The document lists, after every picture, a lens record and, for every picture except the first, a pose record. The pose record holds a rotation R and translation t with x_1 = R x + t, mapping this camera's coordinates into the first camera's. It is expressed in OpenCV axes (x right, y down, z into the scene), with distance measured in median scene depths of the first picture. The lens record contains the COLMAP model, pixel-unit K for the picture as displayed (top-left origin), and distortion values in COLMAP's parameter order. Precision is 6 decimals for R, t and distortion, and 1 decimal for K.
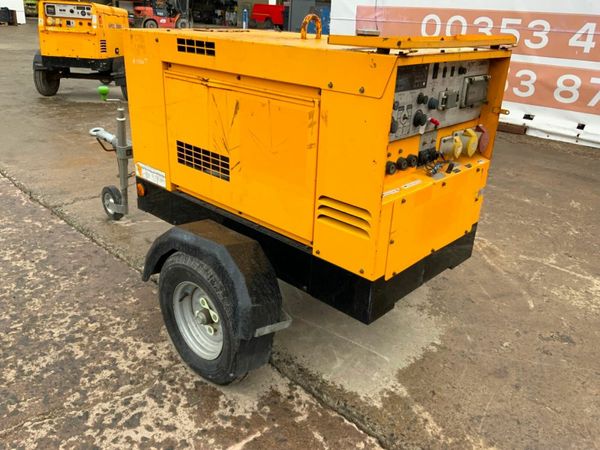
lens RADIAL K [[502.6, 0, 300.0], [0, 502.6, 223.8], [0, 0, 1]] dist [0.055458, -0.057477]
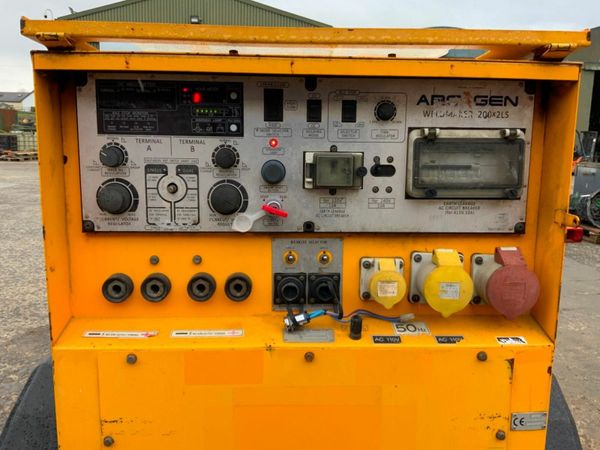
lens RADIAL K [[502.6, 0, 303.7], [0, 502.6, 225.9], [0, 0, 1]] dist [0.055458, -0.057477]
pose [[0.718613, 0.072686, -0.691601, 0.611782], [-0.256024, 0.952322, -0.165936, -0.120589], [0.646566, 0.296310, 0.702961, 0.708873]]
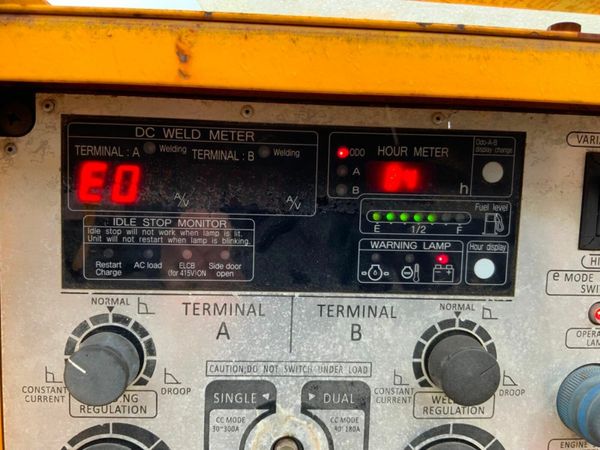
lens RADIAL K [[502.6, 0, 298.2], [0, 502.6, 221.1], [0, 0, 1]] dist [0.055458, -0.057477]
pose [[0.722454, 0.036565, -0.690452, 0.299952], [-0.273020, 0.932539, -0.236288, -0.230133], [0.635233, 0.359214, 0.683699, 0.824251]]
